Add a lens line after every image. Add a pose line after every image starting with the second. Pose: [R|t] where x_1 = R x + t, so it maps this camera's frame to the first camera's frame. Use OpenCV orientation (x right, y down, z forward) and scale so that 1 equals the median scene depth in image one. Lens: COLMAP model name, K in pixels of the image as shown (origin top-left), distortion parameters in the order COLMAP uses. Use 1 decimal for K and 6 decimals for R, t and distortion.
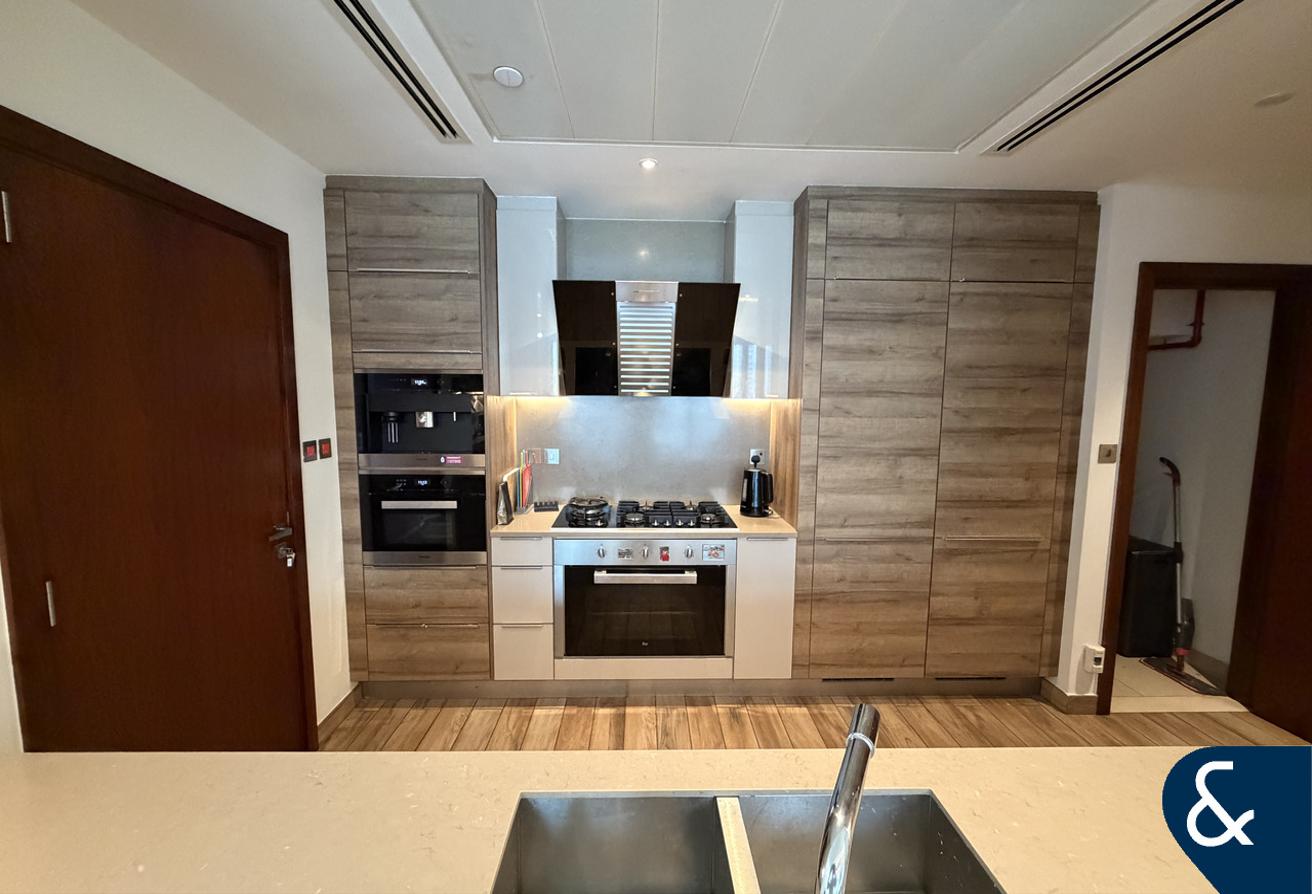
lens RADIAL K [[523.5, 0, 652.4], [0, 523.5, 445.0], [0, 0, 1]] dist [-0.000776, 0.000235]
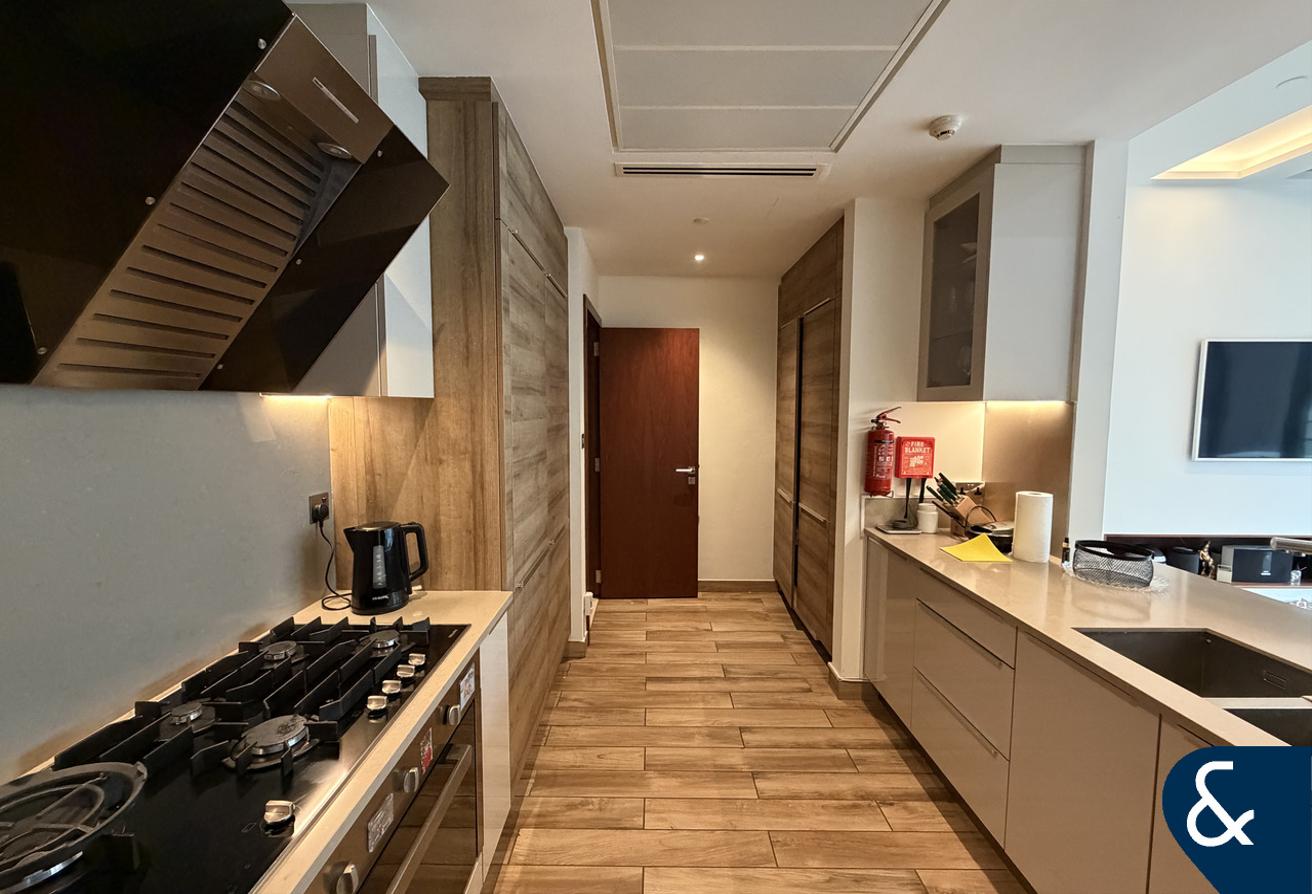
lens RADIAL K [[523.5, 0, 652.4], [0, 523.5, 445.0], [0, 0, 1]] dist [-0.000776, 0.000235]
pose [[0.021731, -0.083771, 0.996248, -0.379015], [0.101423, 0.991527, 0.081162, -0.058982], [-0.994606, 0.099278, 0.030043, 0.763758]]
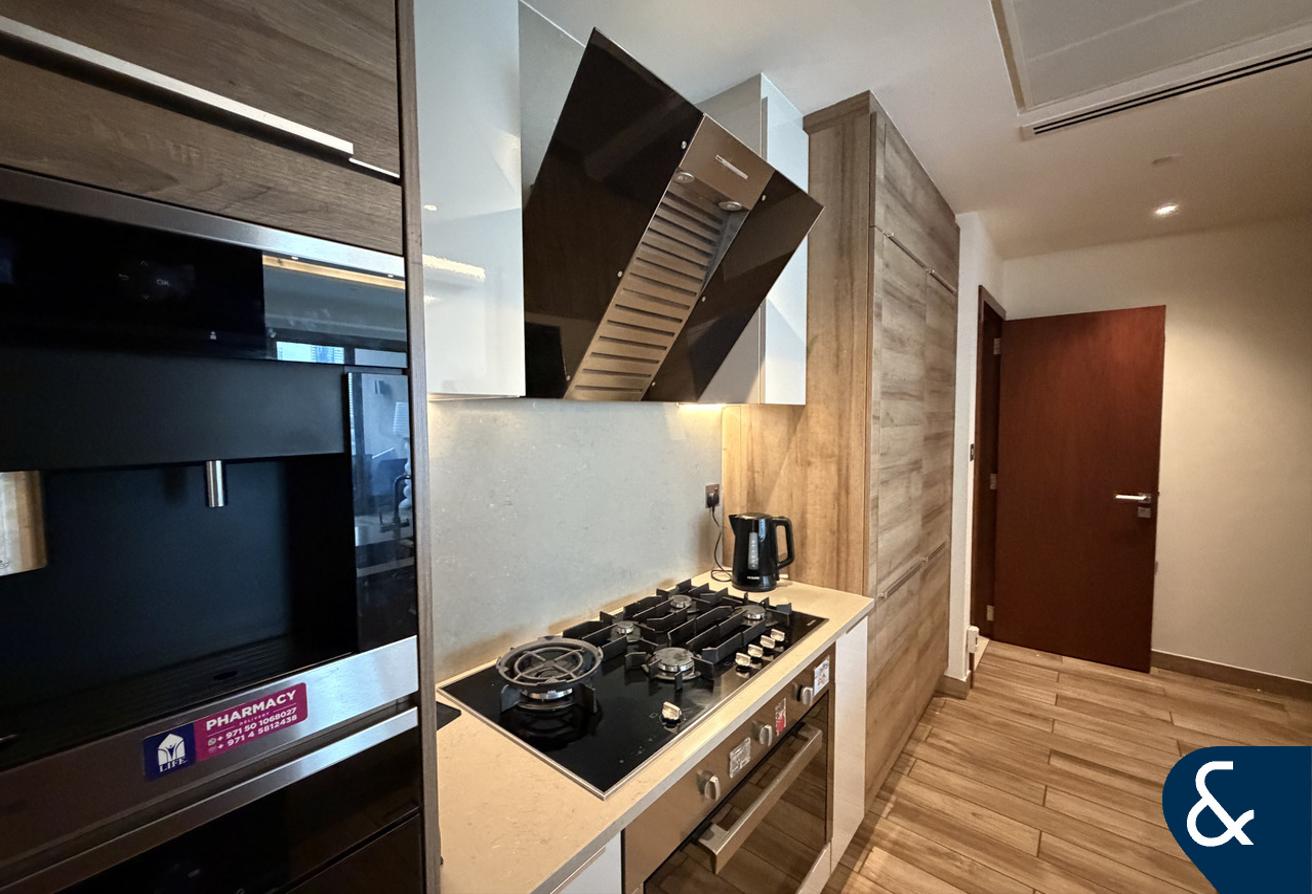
lens RADIAL K [[523.5, 0, 652.4], [0, 523.5, 445.0], [0, 0, 1]] dist [-0.000776, 0.000235]
pose [[0.660284, -0.053430, 0.749113, -0.401198], [0.089267, 0.995978, -0.007644, -0.050478], [-0.745692, 0.071919, 0.662398, 0.737302]]
